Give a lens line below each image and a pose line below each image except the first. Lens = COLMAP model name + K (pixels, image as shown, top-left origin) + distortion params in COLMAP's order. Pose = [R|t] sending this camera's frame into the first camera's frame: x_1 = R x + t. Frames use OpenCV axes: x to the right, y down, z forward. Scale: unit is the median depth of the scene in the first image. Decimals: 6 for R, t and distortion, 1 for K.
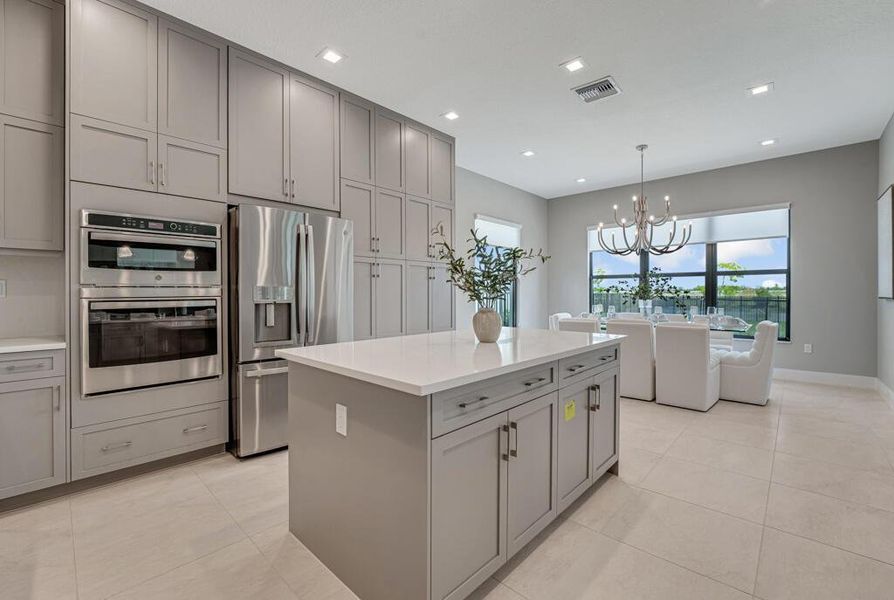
lens RADIAL K [[383.0, 0, 445.6], [0, 383.0, 294.9], [0, 0, 1]] dist [-0.003882, -0.000435]
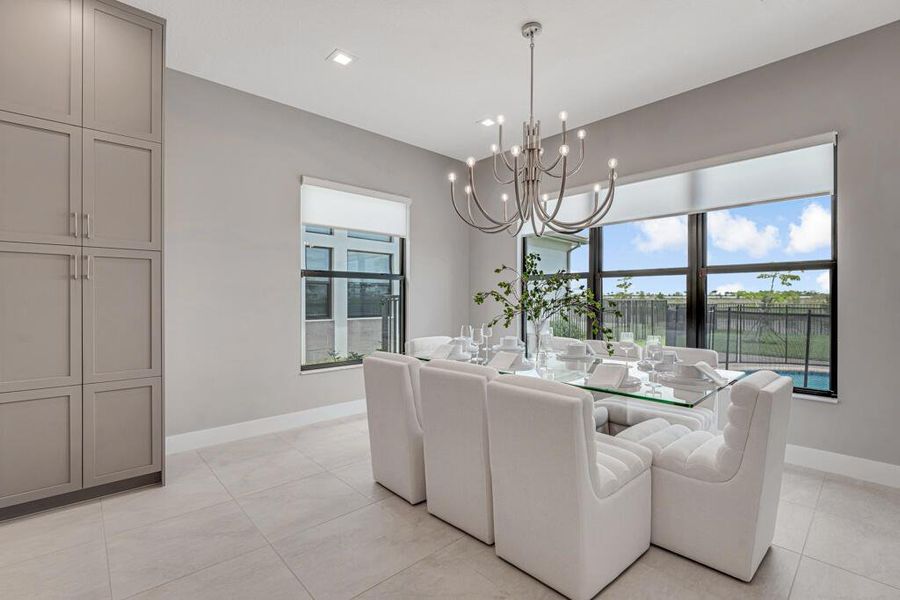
lens RADIAL K [[406.7, 0, 445.6], [0, 406.7, 299.8], [0, 0, 1]] dist [-0.015186, 0.000103]
pose [[0.996258, 0.002655, -0.086386, 0.387731], [-0.003054, 0.999985, -0.004489, -0.008361], [0.086373, 0.004736, 0.996252, 0.380408]]
